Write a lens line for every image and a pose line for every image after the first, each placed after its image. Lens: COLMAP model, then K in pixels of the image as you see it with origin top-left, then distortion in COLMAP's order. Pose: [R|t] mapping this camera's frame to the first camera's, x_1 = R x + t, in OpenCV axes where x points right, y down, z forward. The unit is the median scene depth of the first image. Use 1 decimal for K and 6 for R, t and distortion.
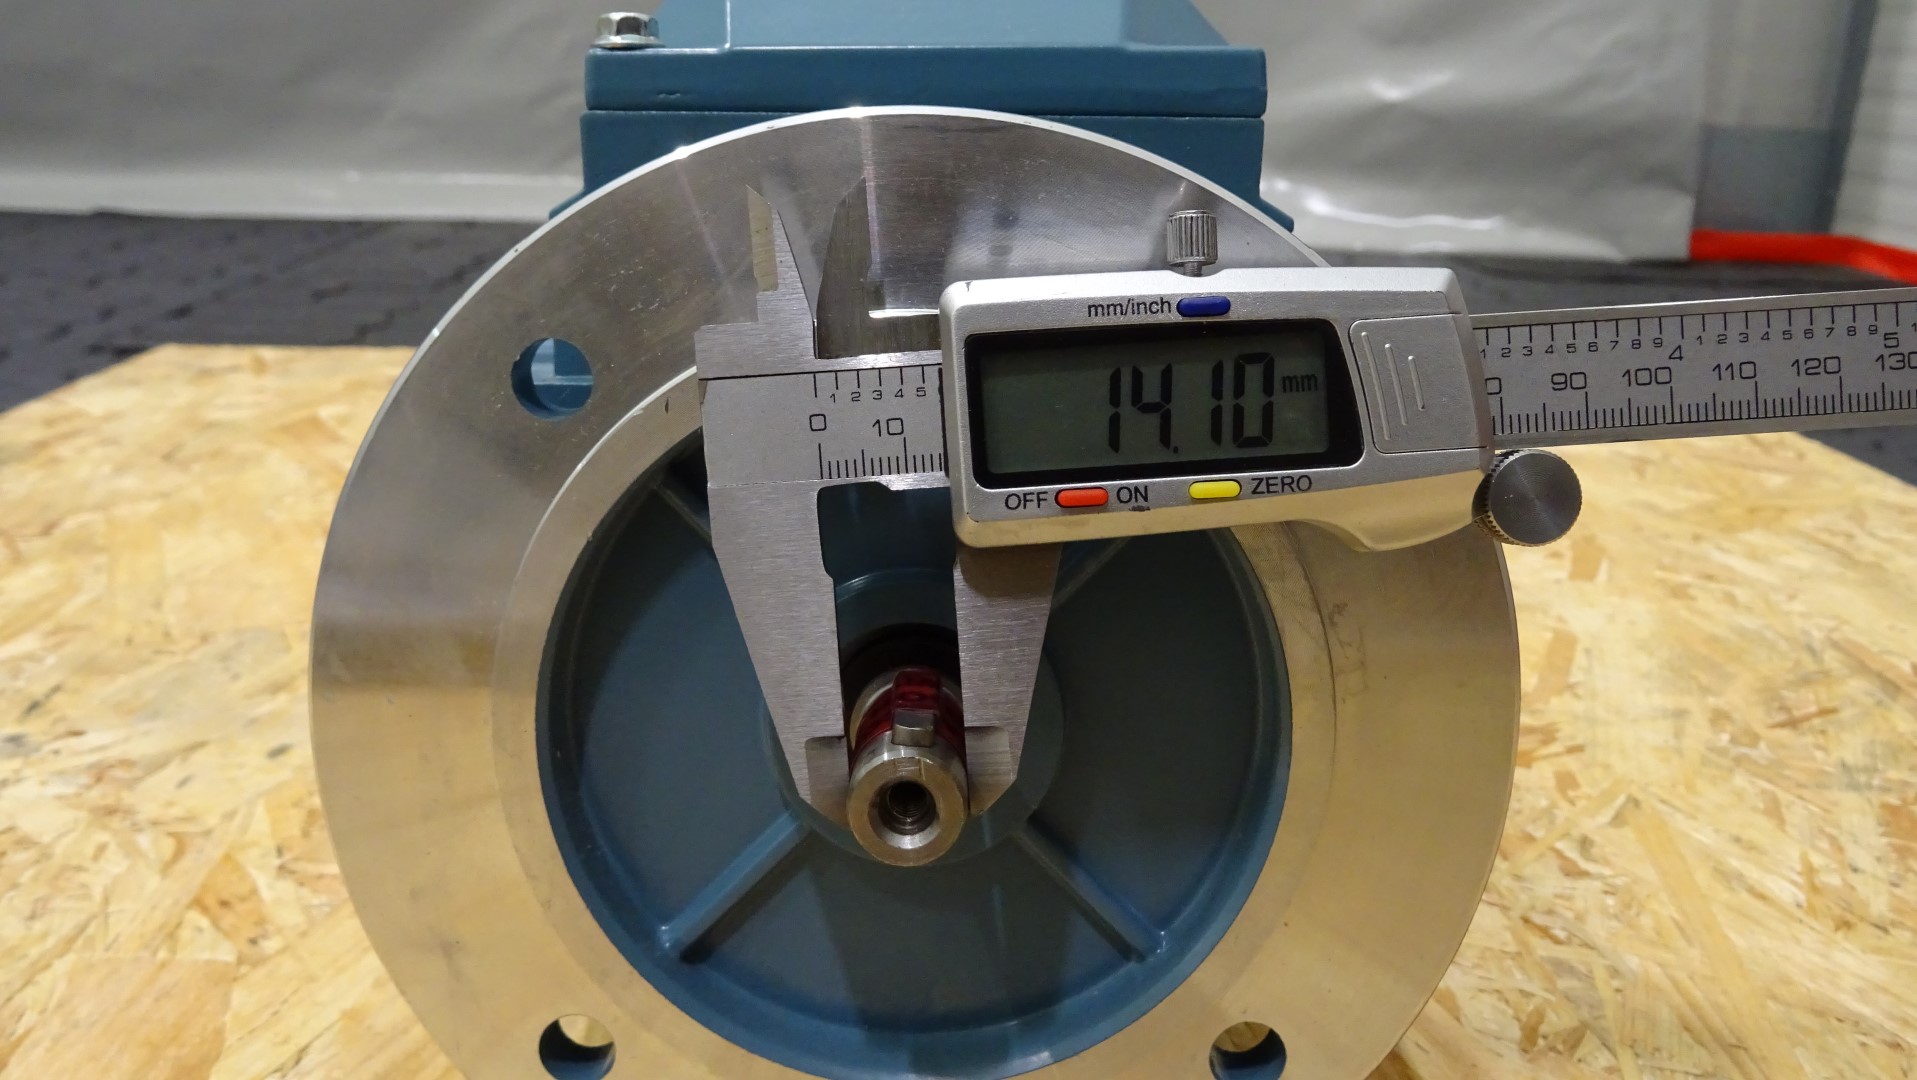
lens RADIAL K [[1712.9, 0, 957.6], [0, 1712.9, 533.6], [0, 0, 1]] dist [0.017756, -0.038226]
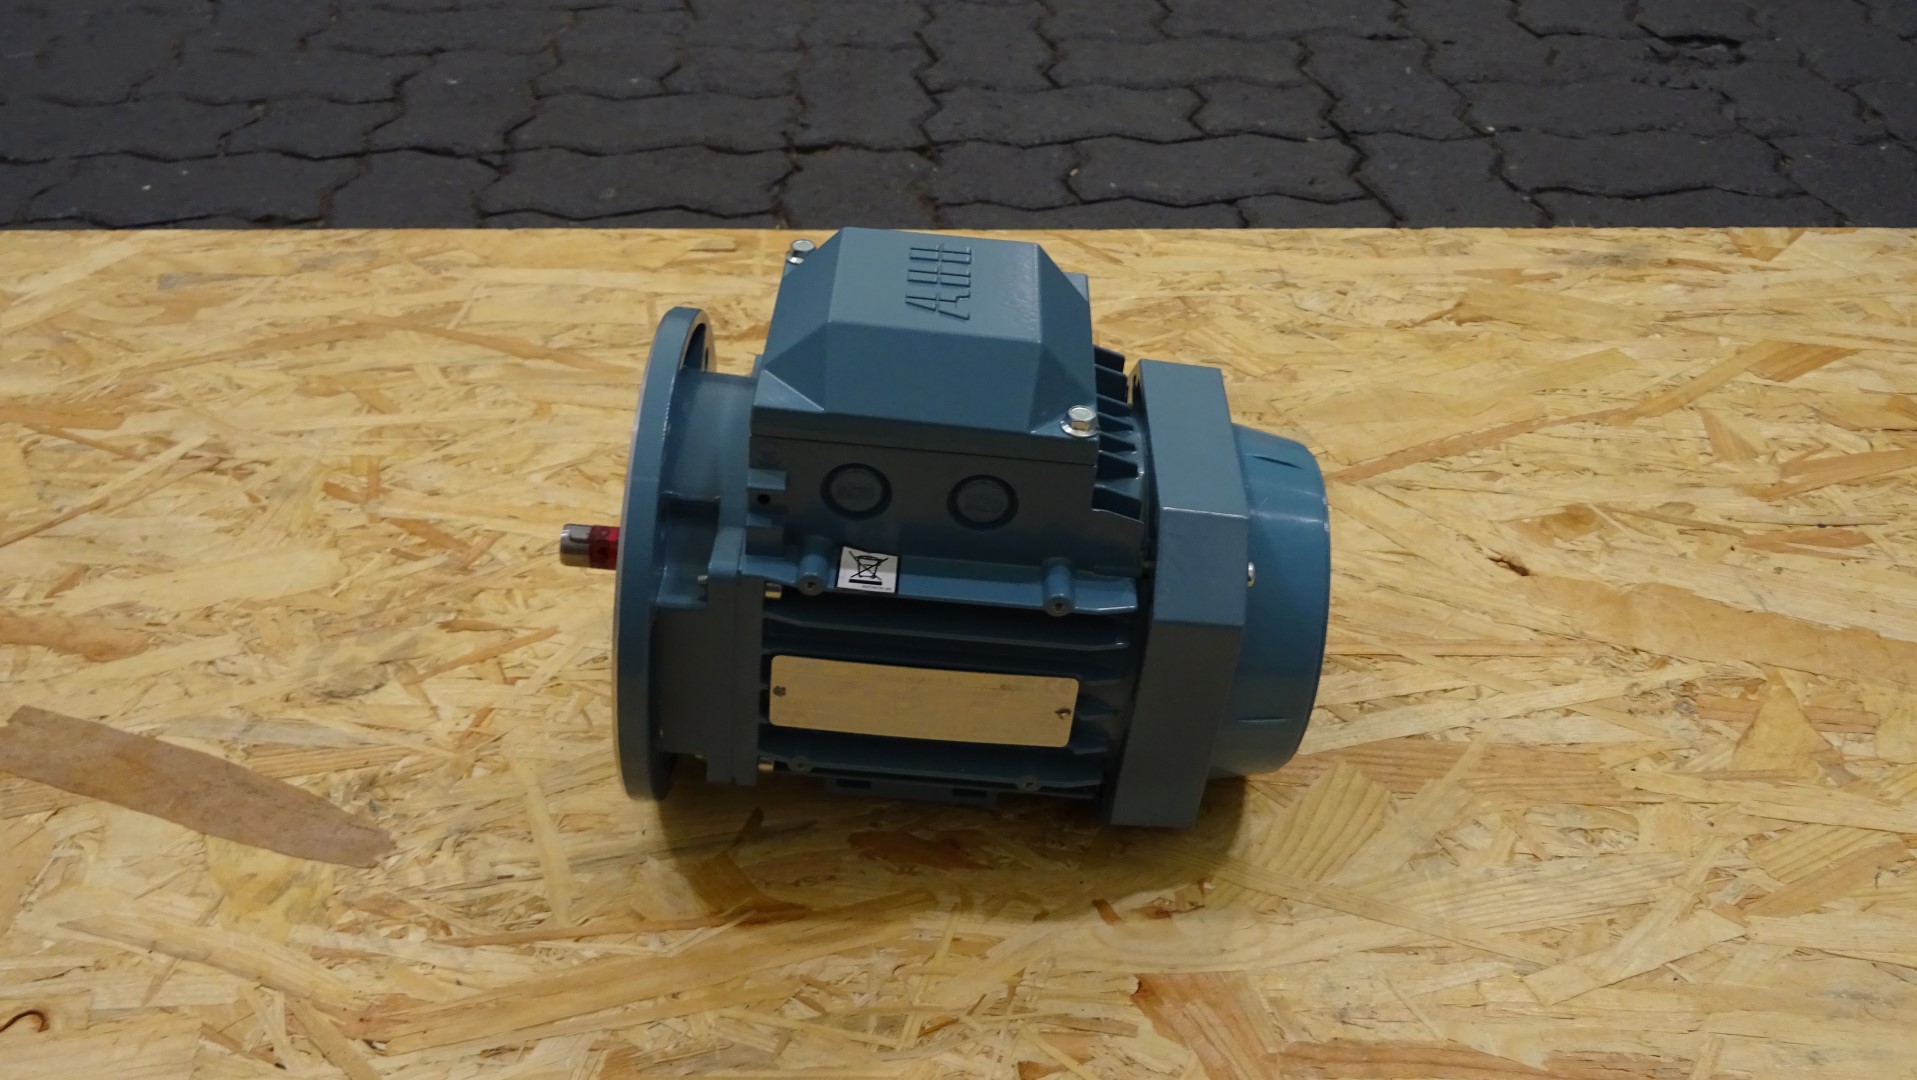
lens RADIAL K [[1712.9, 0, 956.2], [0, 1712.9, 522.7], [0, 0, 1]] dist [0.017756, -0.038226]
pose [[-0.012270, 0.577058, -0.816611, 1.198390], [-0.286854, 0.780315, 0.555719, -0.864738], [0.957896, 0.241067, 0.155957, 0.621324]]
